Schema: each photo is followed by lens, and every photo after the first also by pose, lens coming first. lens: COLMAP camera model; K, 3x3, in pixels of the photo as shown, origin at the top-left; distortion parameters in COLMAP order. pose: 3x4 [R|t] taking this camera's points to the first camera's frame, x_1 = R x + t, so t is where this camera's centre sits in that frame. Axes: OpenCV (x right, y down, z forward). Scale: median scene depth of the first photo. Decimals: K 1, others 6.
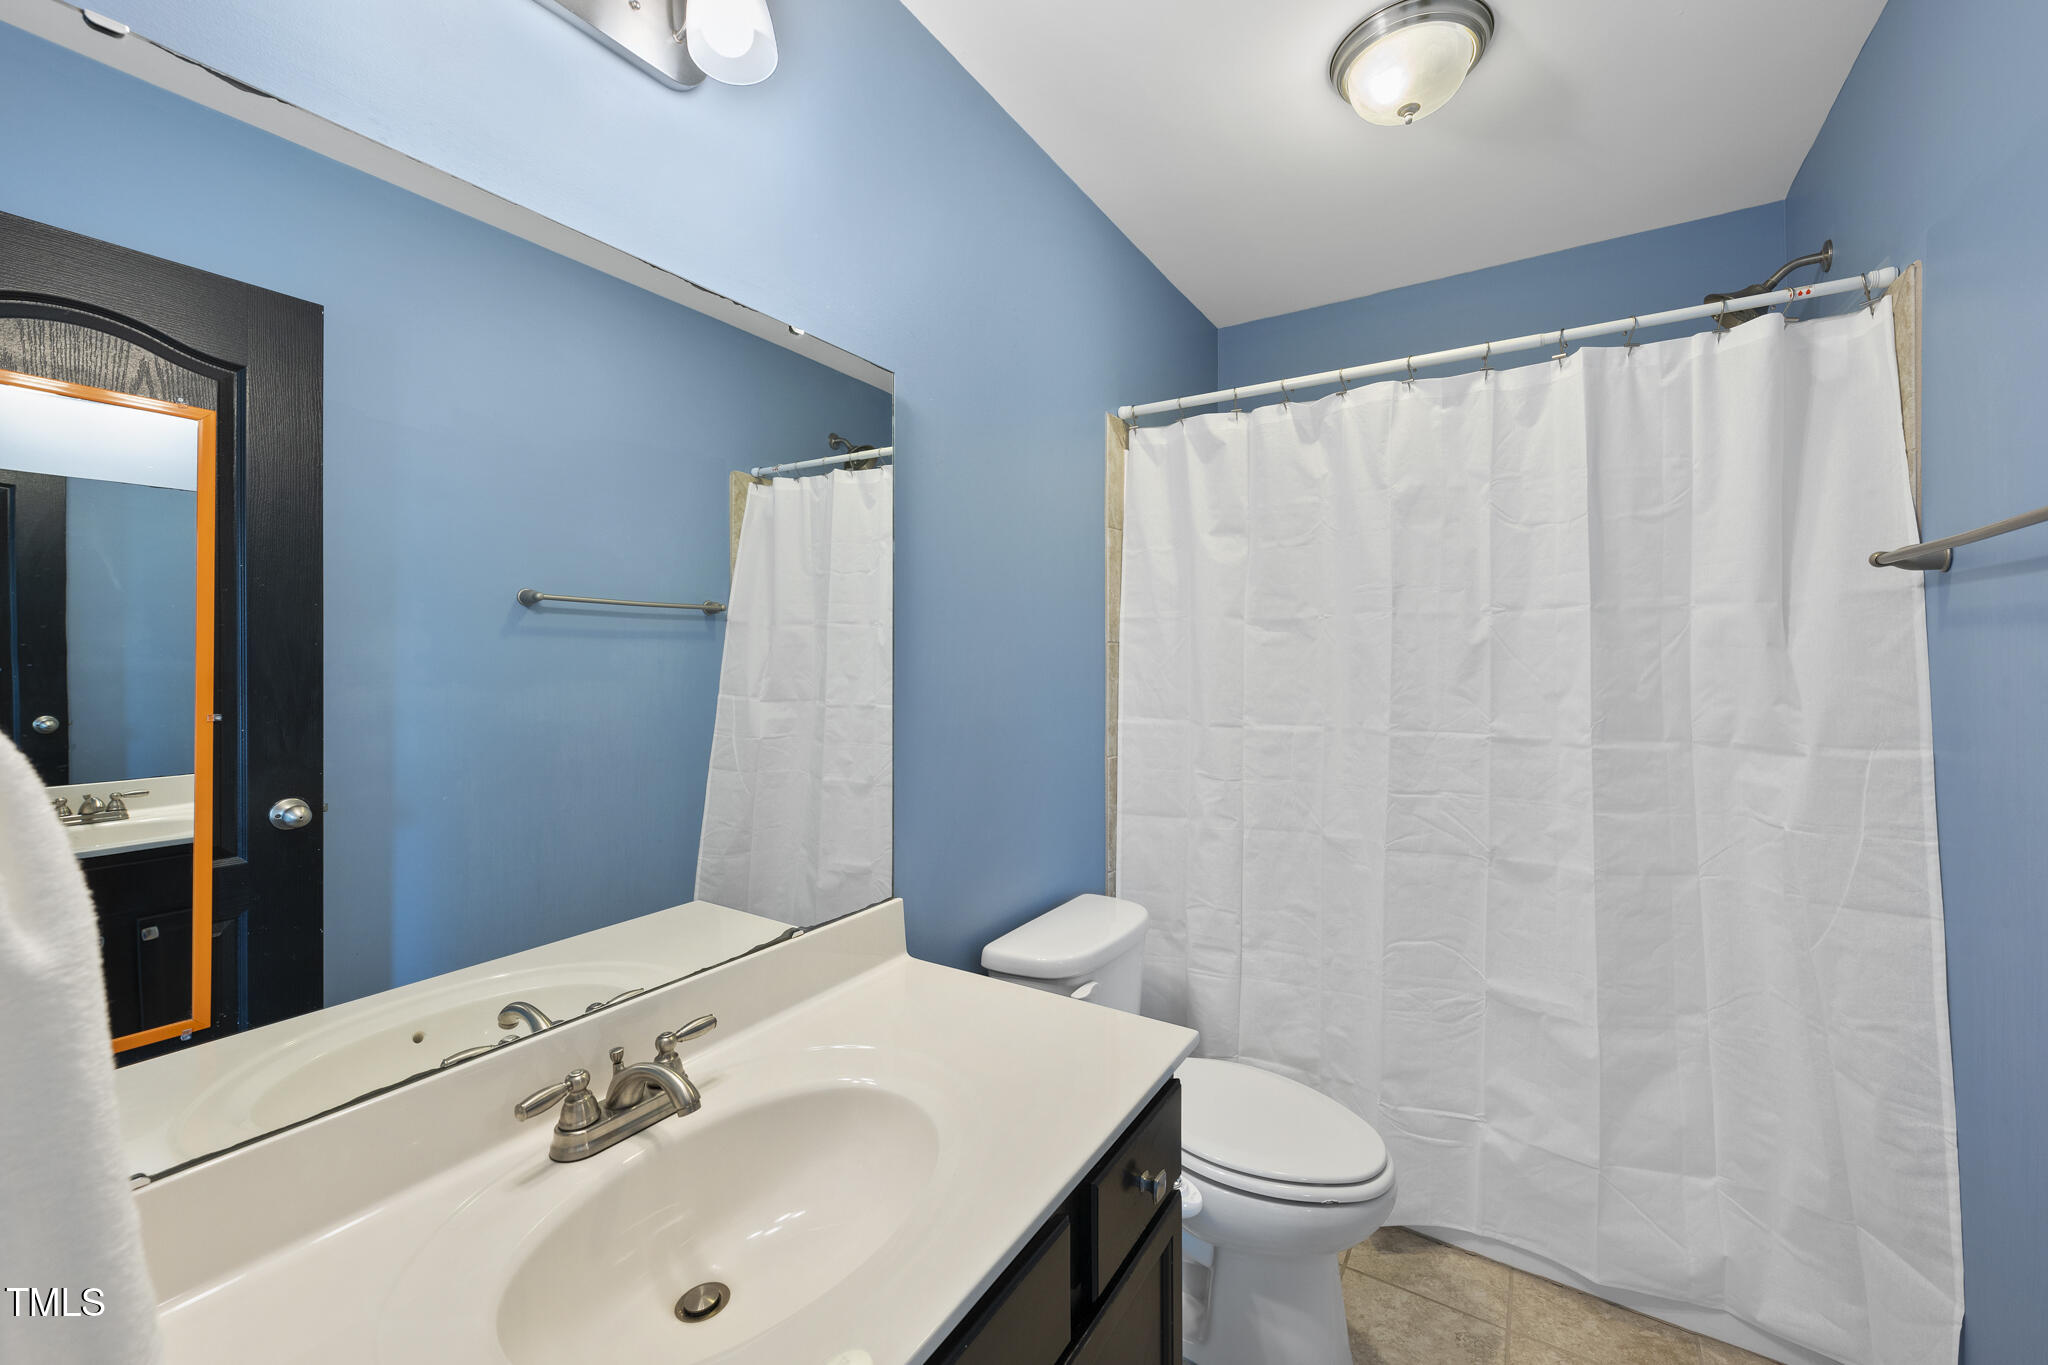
lens RADIAL K [[814.6, 0, 1020.4], [0, 814.6, 671.6], [0, 0, 1]] dist [0.000086, 0.000002]
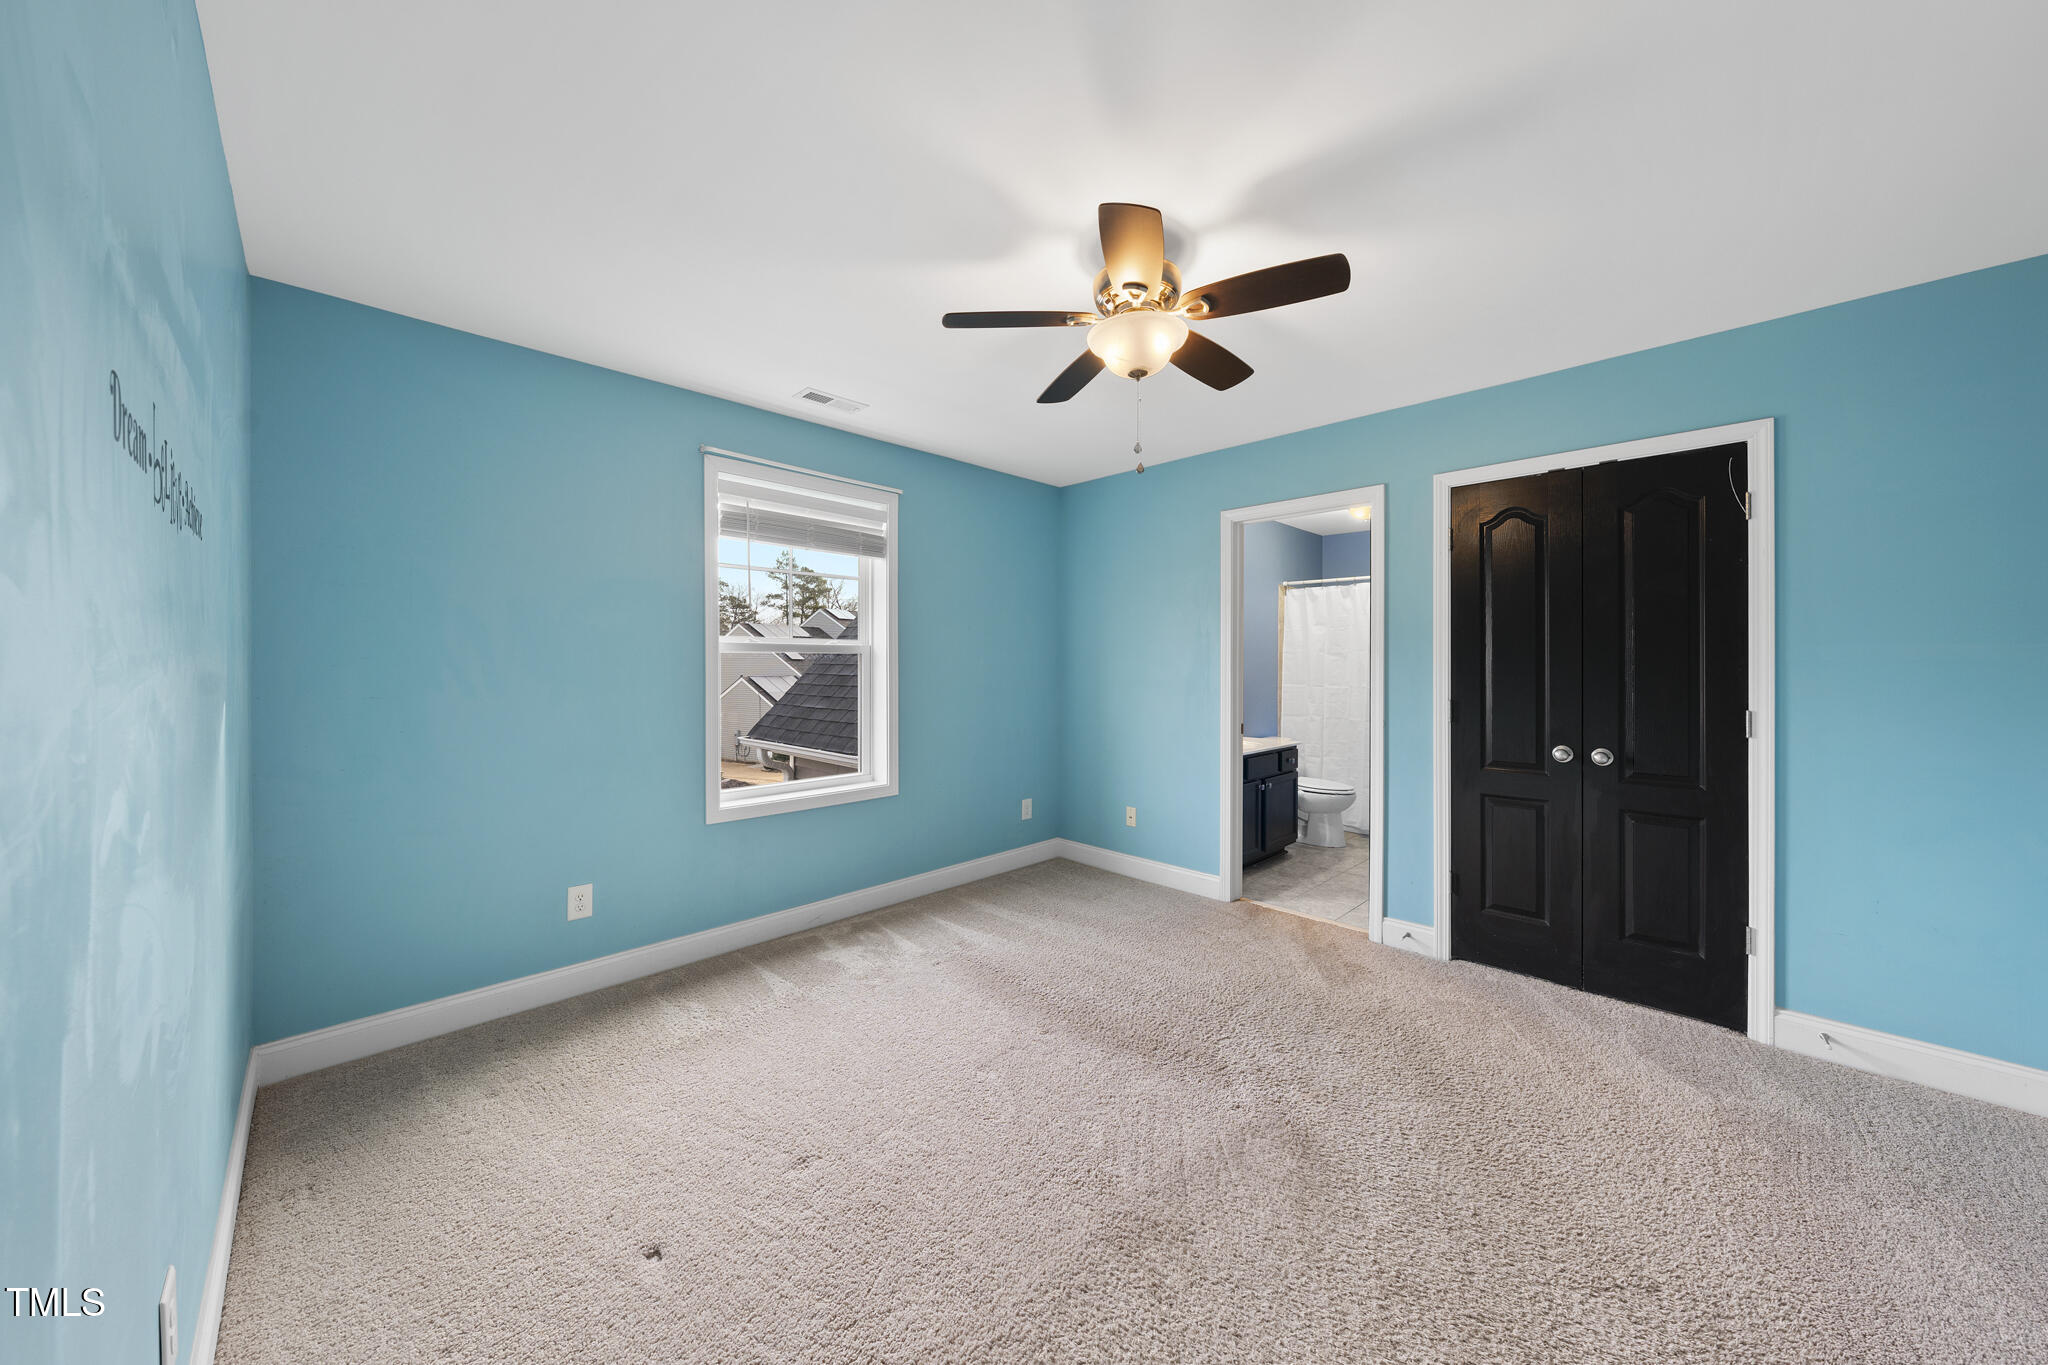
lens RADIAL K [[687.9, 0, 1027.9], [0, 687.9, 673.1], [0, 0, 1]] dist [-0.003080, 0.000938]
pose [[0.975412, 0.006083, -0.220305, -0.257091], [-0.005360, 0.999978, 0.003878, 0.011917], [0.220324, -0.002602, 0.975423, -1.833446]]
